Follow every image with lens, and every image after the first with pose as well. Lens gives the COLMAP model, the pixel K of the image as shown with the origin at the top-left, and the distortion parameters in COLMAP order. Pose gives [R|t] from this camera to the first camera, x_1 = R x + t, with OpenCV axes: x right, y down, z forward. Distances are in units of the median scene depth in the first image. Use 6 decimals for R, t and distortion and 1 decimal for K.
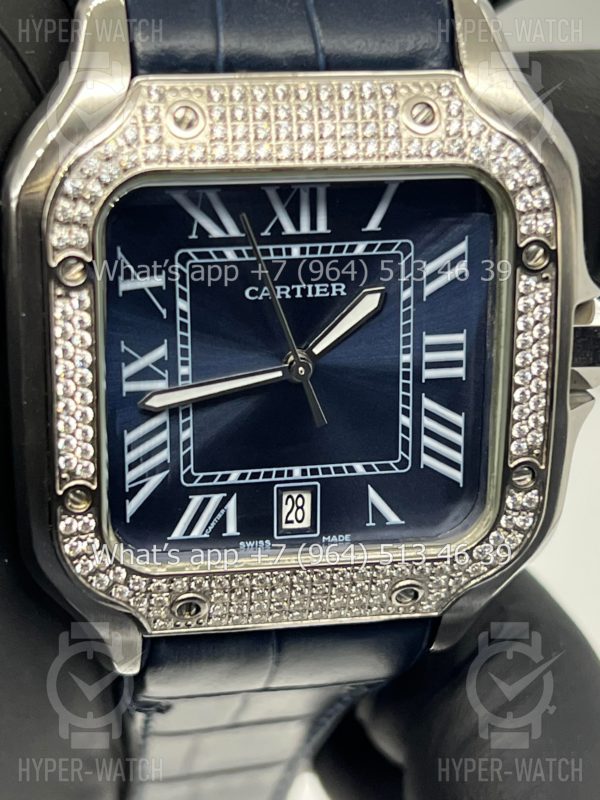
lens RADIAL K [[1915.0, 0, 300.0], [0, 1915.0, 400.0], [0, 0, 1]] dist [0.213375, 0.380425]
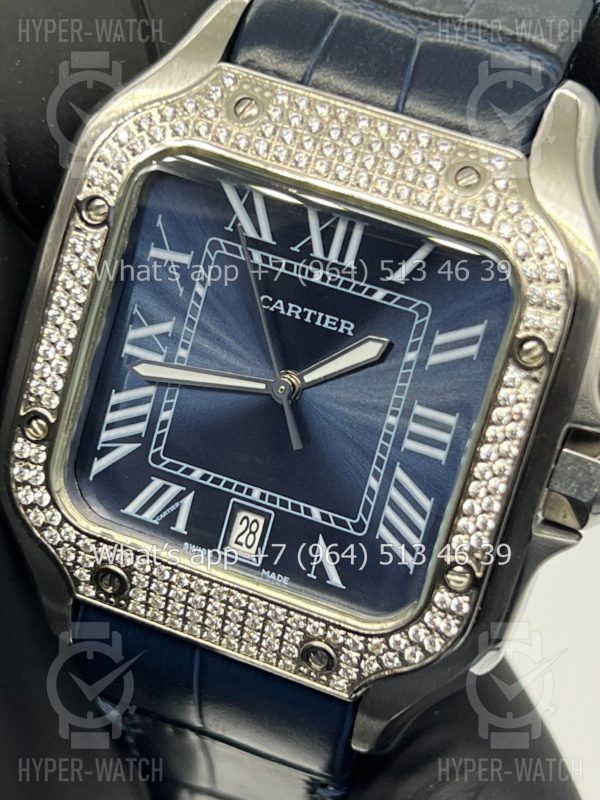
lens RADIAL K [[1915.0, 0, 300.0], [0, 1915.0, 400.0], [0, 0, 1]] dist [0.213375, 0.380425]
pose [[0.868527, 0.319279, -0.379107, 0.383072], [-0.381635, 0.918834, -0.100489, 0.085118], [0.316252, 0.231958, 0.919880, 0.082935]]
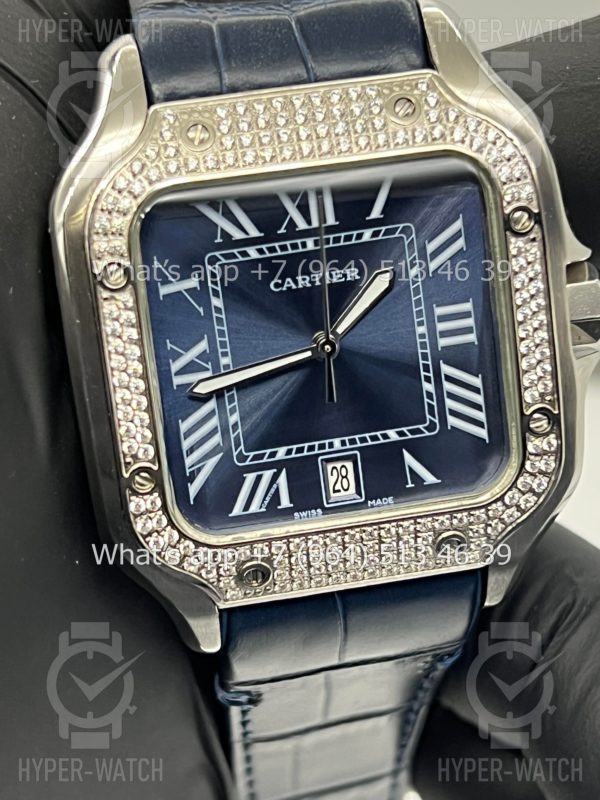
lens RADIAL K [[1909.7, 0, 300.0], [0, 1909.7, 400.0], [0, 0, 1]] dist [0.290474, -0.712256]
pose [[0.990739, -0.119868, -0.063774, 0.051668], [0.112316, 0.987439, -0.111131, 0.135409], [0.076294, 0.102939, 0.991757, -0.111312]]
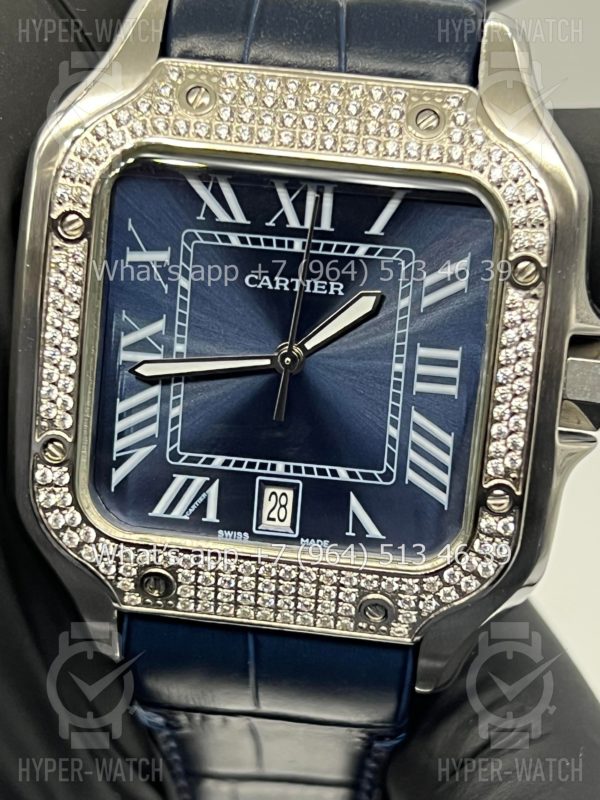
lens RADIAL K [[1909.7, 0, 300.0], [0, 1909.7, 400.0], [0, 0, 1]] dist [0.290474, -0.712256]
pose [[0.958744, 0.119162, -0.258091, 0.267623], [-0.159436, 0.977065, -0.141150, 0.145322], [0.235352, 0.176476, 0.955754, 0.030696]]
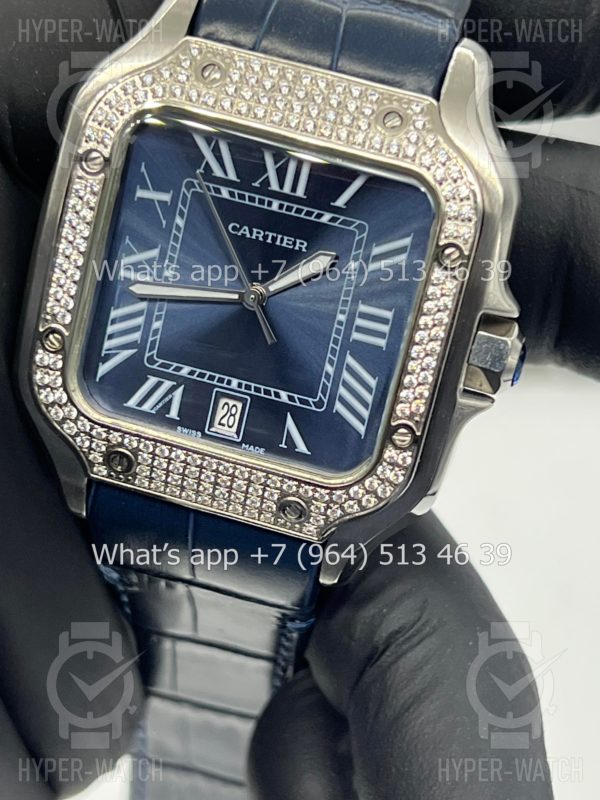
lens RADIAL K [[1883.7, 0, 302.0], [0, 1883.7, 389.0], [0, 0, 1]] dist [0.318151, -0.876937]
pose [[0.915158, 0.275386, -0.294362, 0.401673], [-0.317165, 0.942630, -0.104188, 0.155722], [0.248782, 0.188709, 0.949998, -0.146438]]
